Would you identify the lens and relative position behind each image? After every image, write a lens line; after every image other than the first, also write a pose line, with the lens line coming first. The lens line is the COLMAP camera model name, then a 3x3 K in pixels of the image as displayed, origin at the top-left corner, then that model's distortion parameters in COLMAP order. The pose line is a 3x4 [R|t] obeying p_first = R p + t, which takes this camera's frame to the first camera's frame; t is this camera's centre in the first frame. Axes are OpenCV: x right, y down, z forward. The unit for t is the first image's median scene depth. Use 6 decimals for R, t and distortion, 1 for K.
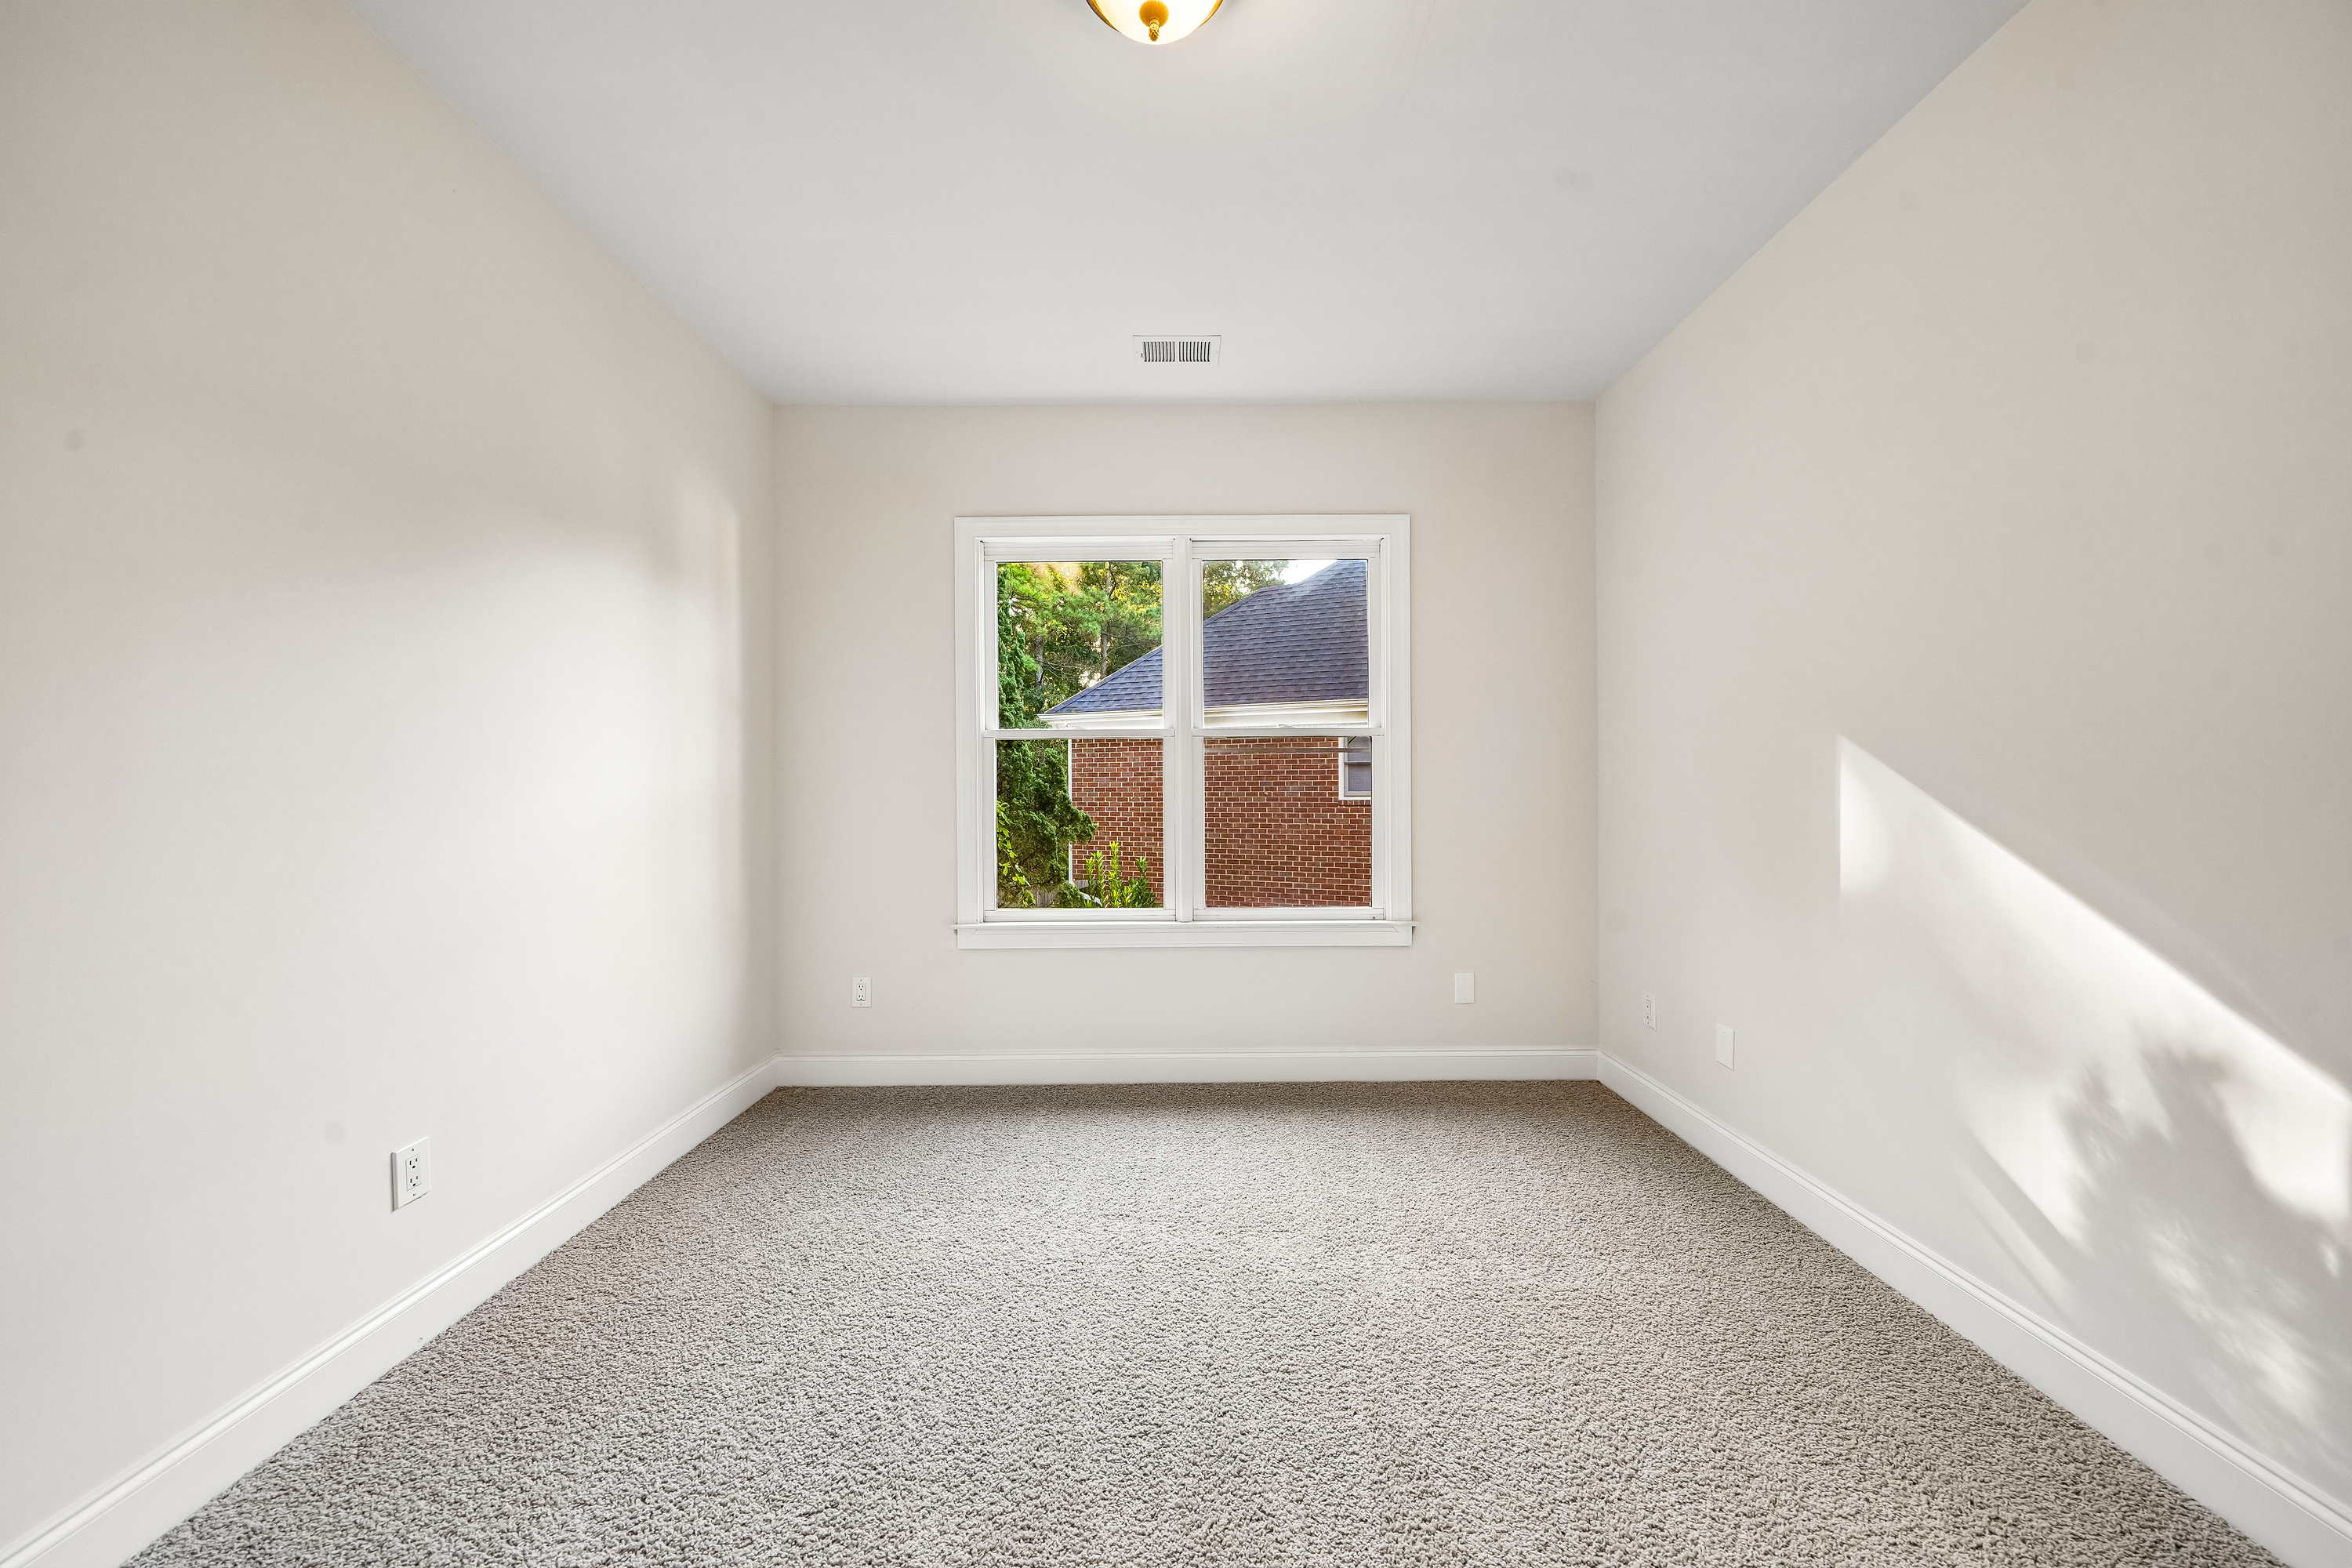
lens RADIAL K [[801.4, 0, 1181.3], [0, 801.4, 784.1], [0, 0, 1]] dist [-0.007481, 0.000942]
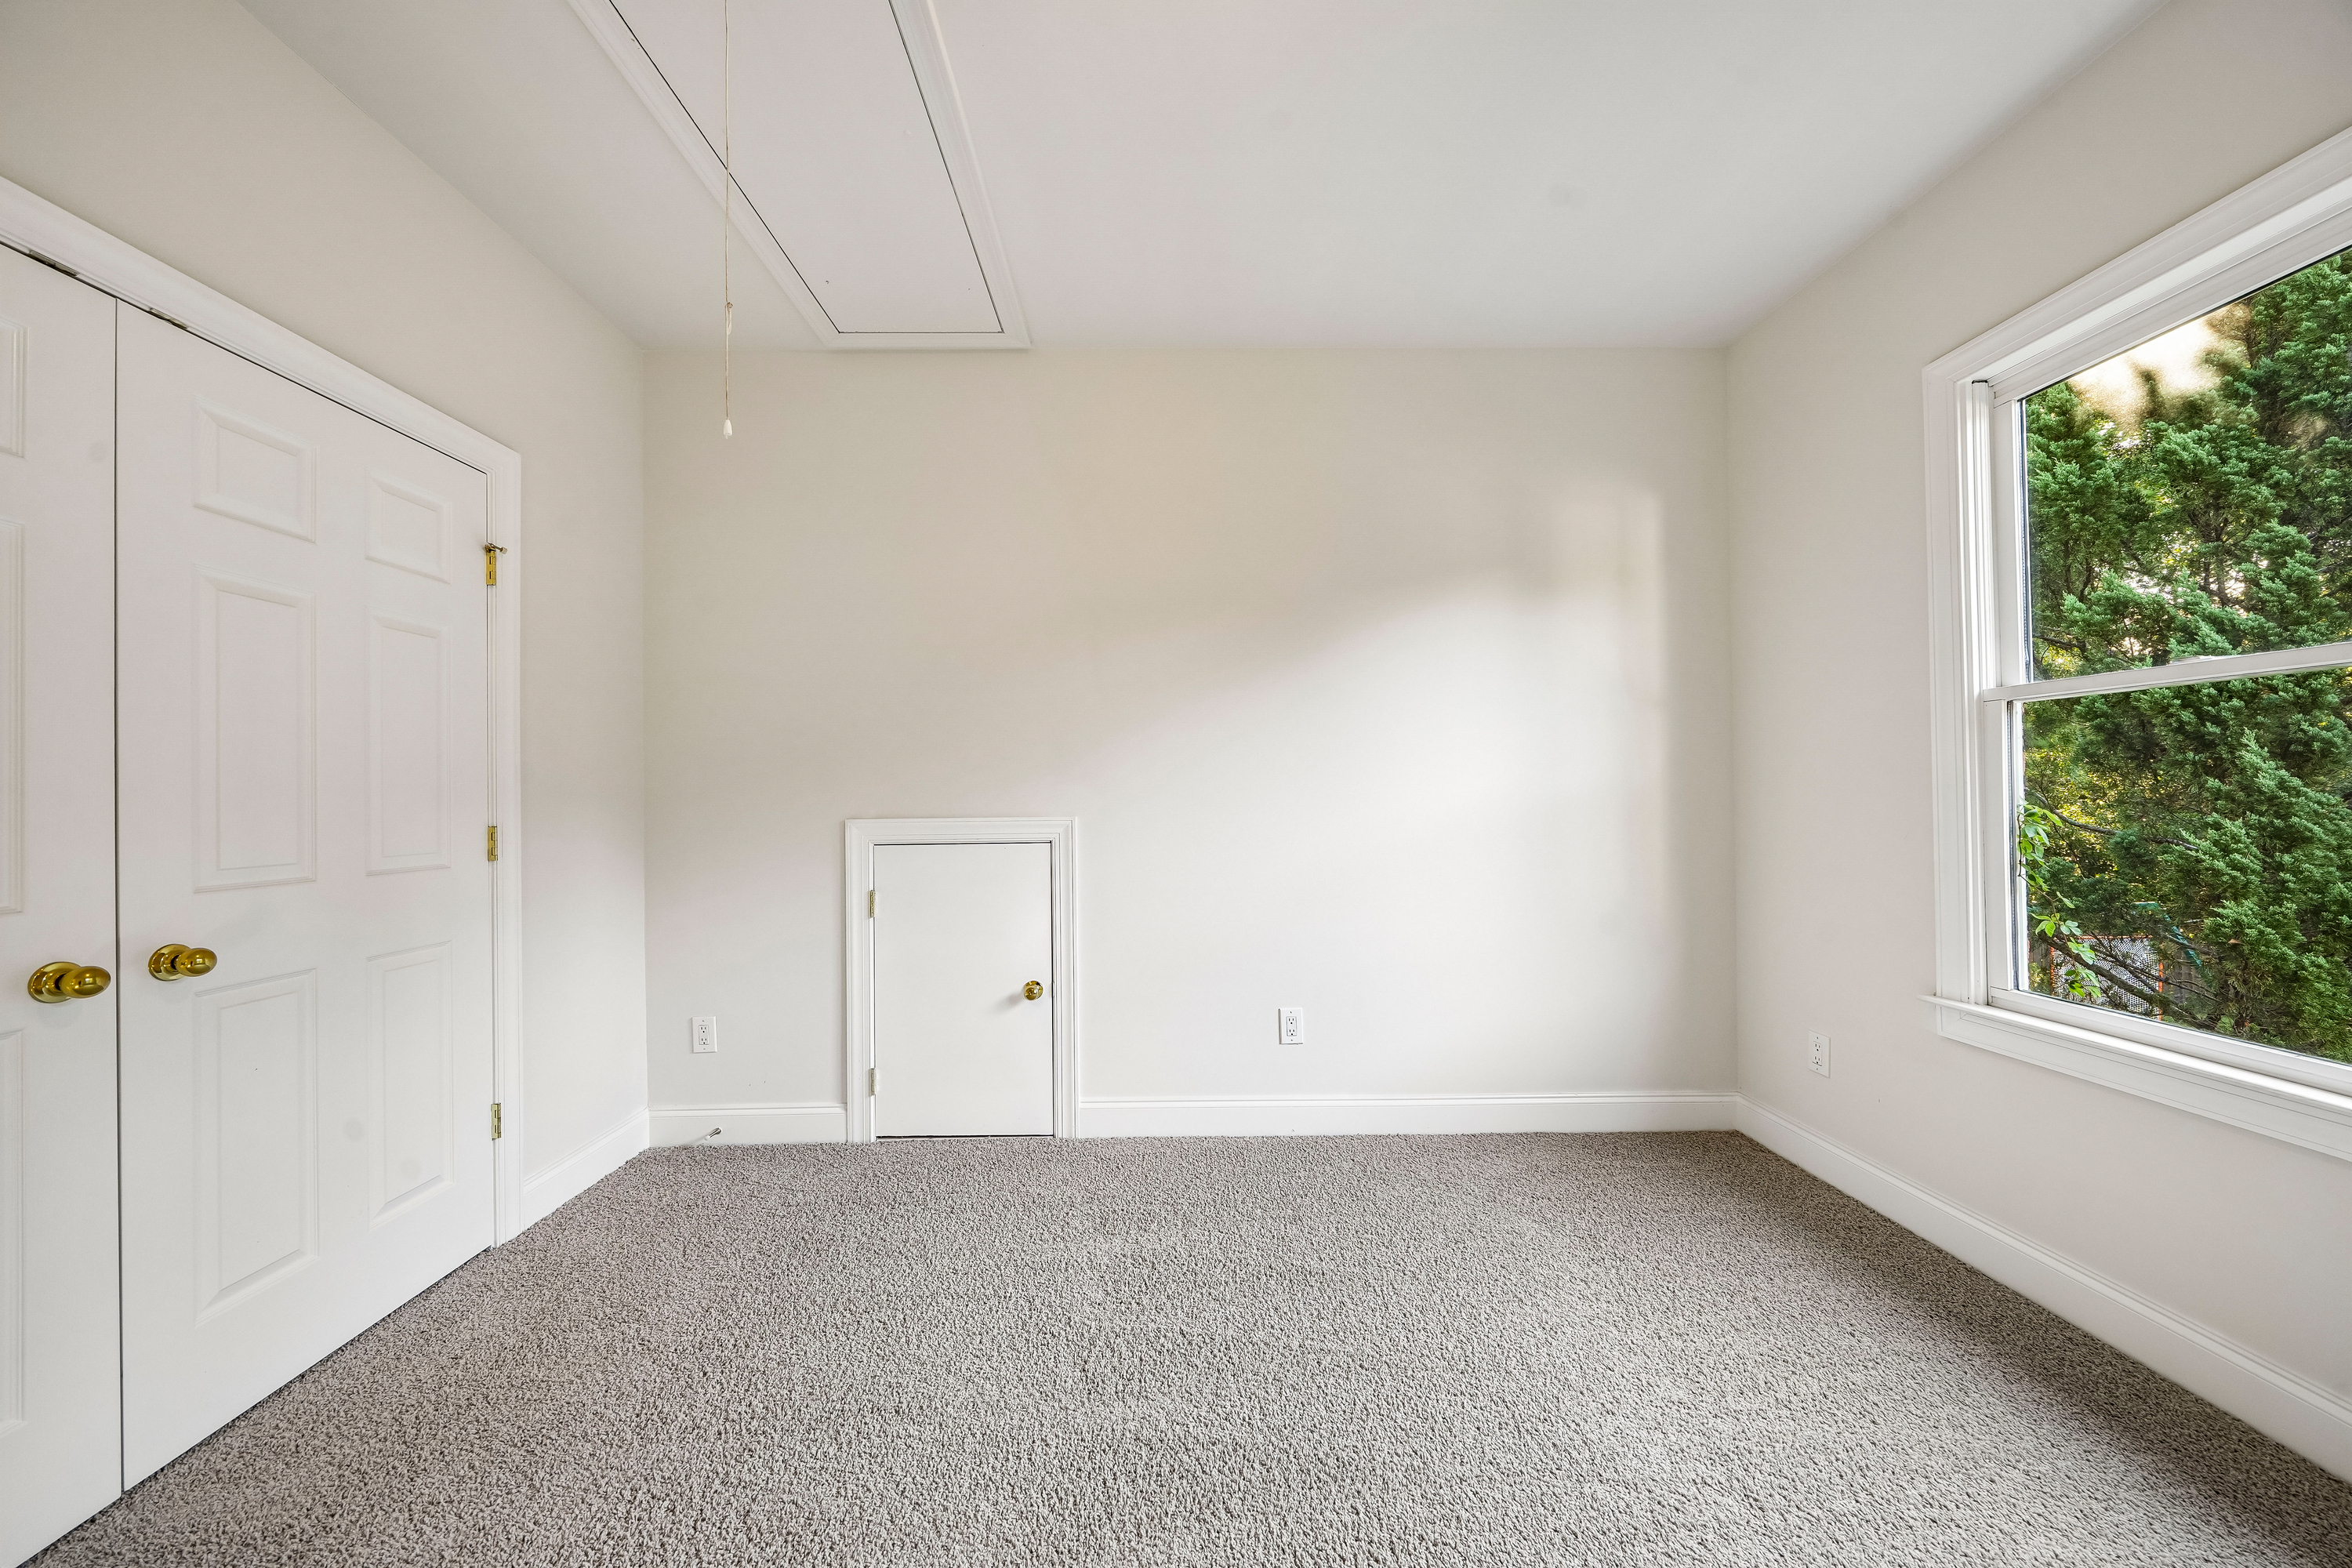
lens RADIAL K [[801.4, 0, 1181.2], [0, 801.4, 786.3], [0, 0, 1]] dist [-0.007481, 0.000942]
pose [[0.058770, -0.003954, -0.998264, 0.345537], [0.007401, 0.999966, -0.003525, 0.002746], [0.998244, -0.007181, 0.058798, 0.366973]]
